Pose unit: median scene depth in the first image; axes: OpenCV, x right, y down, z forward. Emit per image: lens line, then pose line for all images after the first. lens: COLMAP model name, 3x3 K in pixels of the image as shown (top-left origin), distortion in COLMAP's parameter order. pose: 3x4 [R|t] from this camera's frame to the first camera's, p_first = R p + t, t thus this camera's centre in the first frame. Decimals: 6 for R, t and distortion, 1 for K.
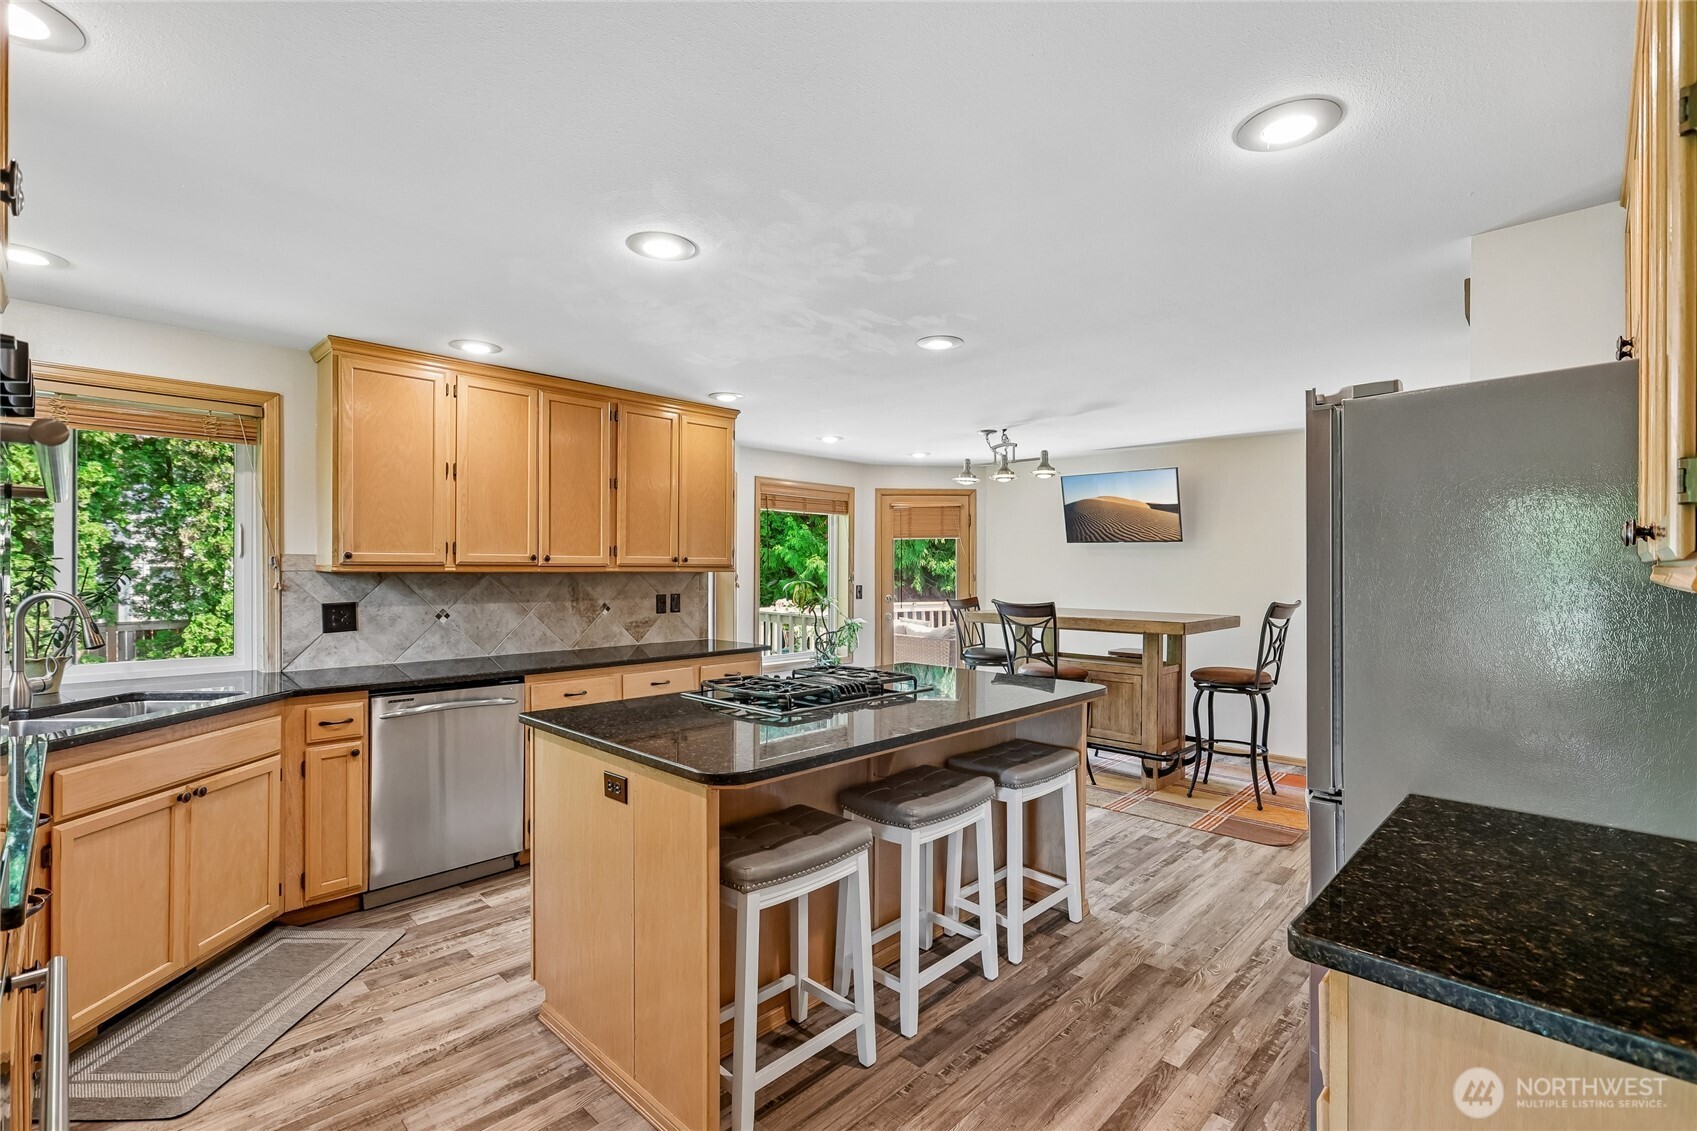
lens RADIAL K [[771.4, 0, 870.6], [0, 771.4, 563.0], [0, 0, 1]] dist [-0.003850, 0.003138]
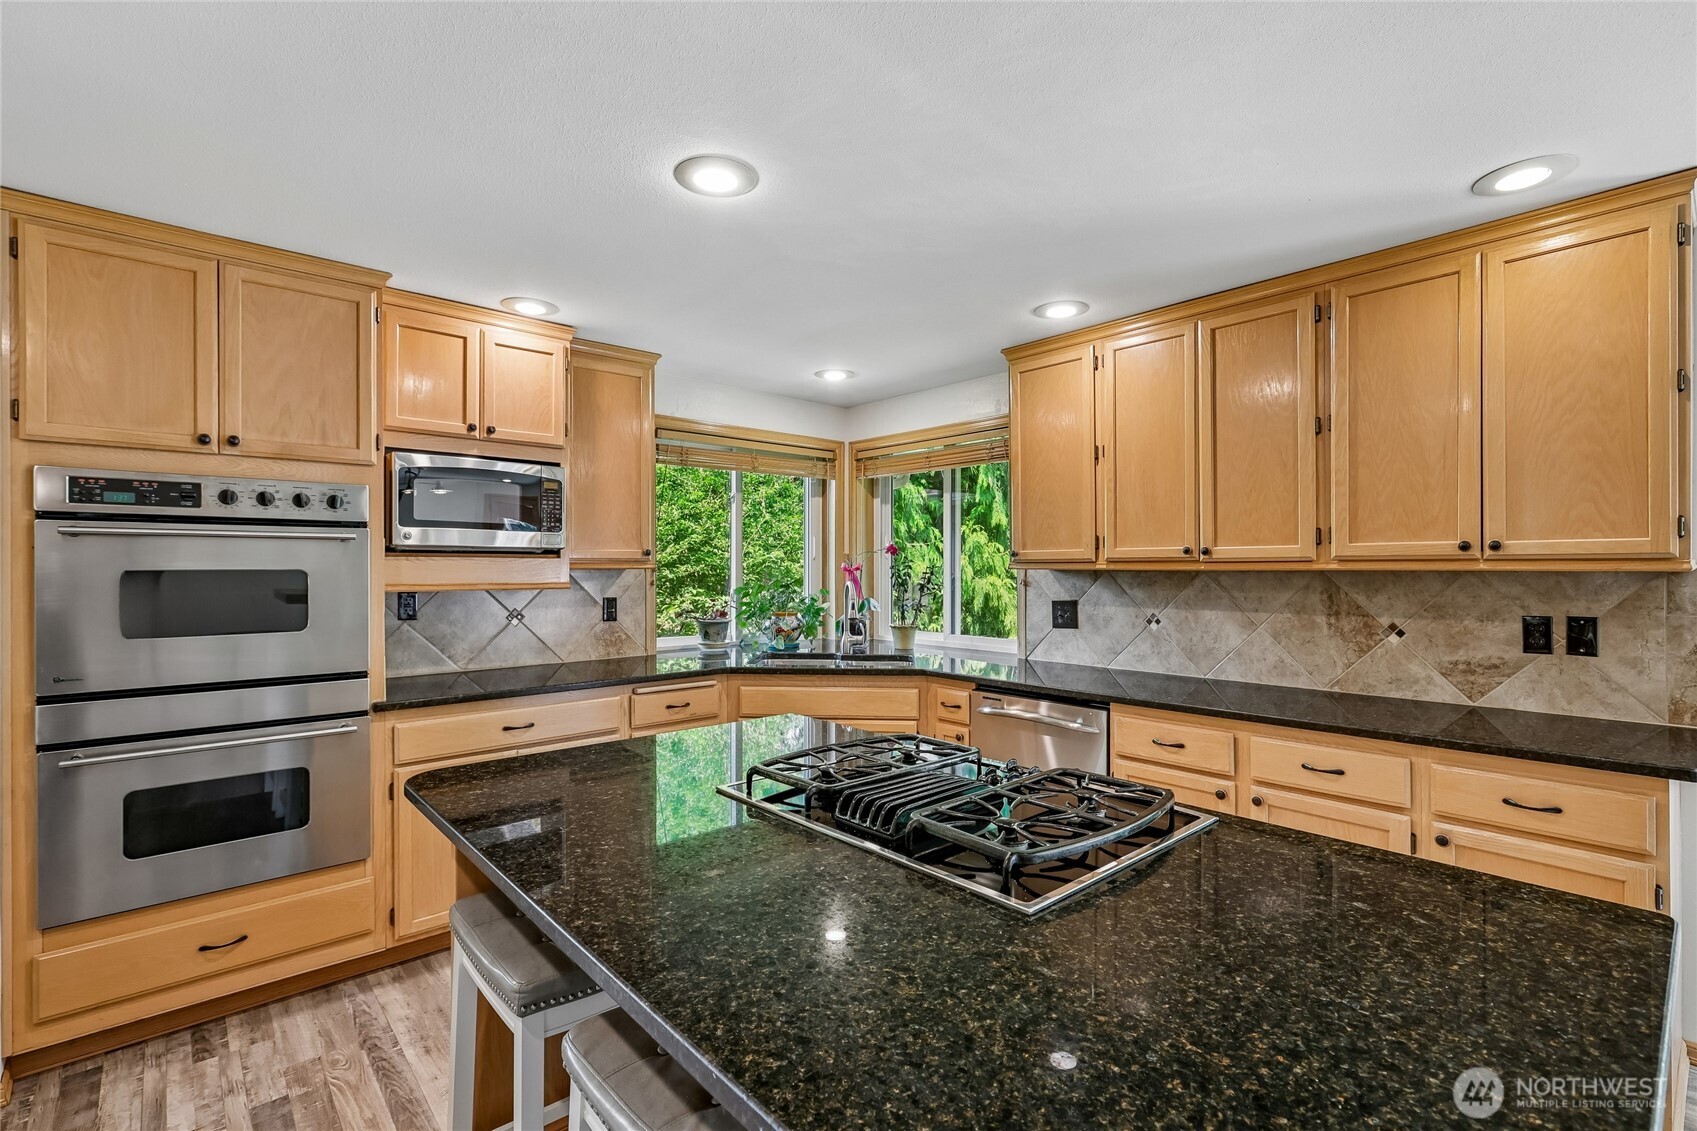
lens RADIAL K [[771.4, 0, 854.6], [0, 771.4, 567.9], [0, 0, 1]] dist [-0.003850, 0.003138]
pose [[-0.086740, 0.001433, -0.996230, 0.329587], [0.011830, 0.999930, 0.000408, 0.005036], [0.996161, -0.011750, -0.086751, 0.746717]]
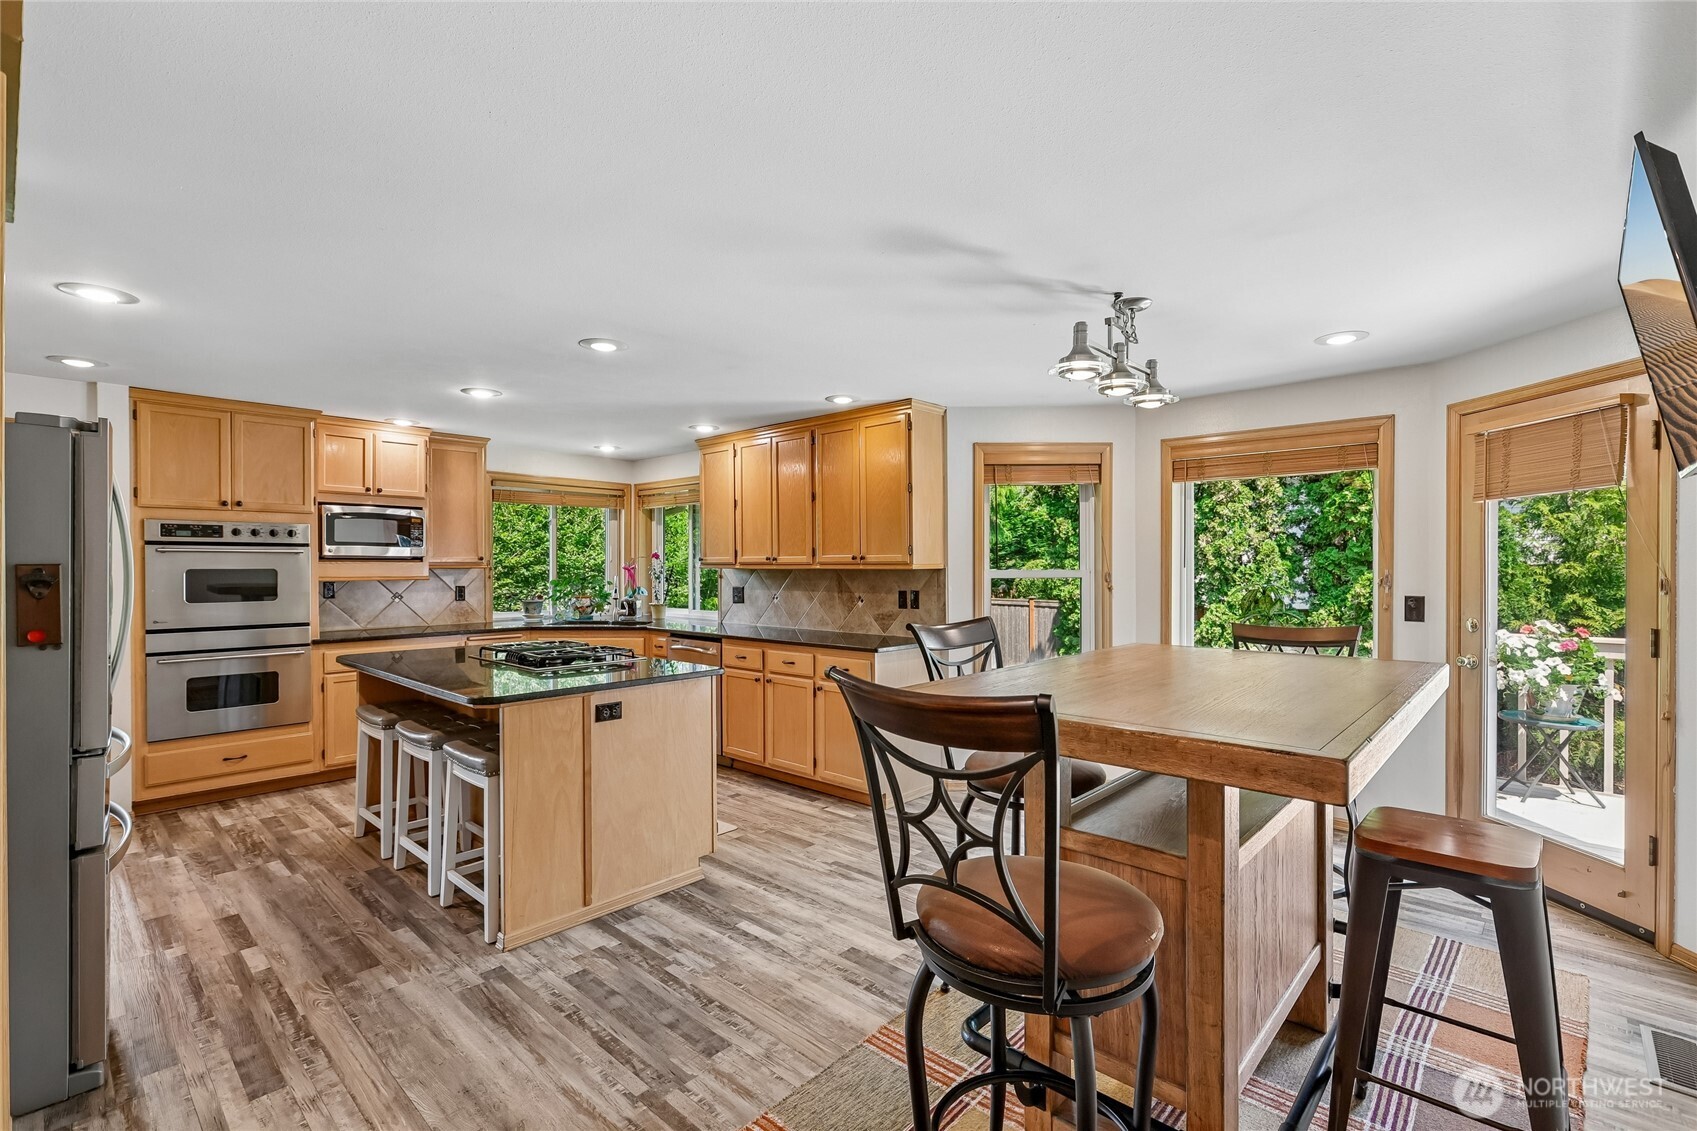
lens RADIAL K [[771.4, 0, 854.0], [0, 771.4, 569.3], [0, 0, 1]] dist [-0.003850, 0.003138]
pose [[0.004681, 0.004920, -0.999977, 0.965160], [0.011956, 0.999916, 0.004975, 0.006891], [0.999918, -0.011979, 0.004622, 1.153052]]
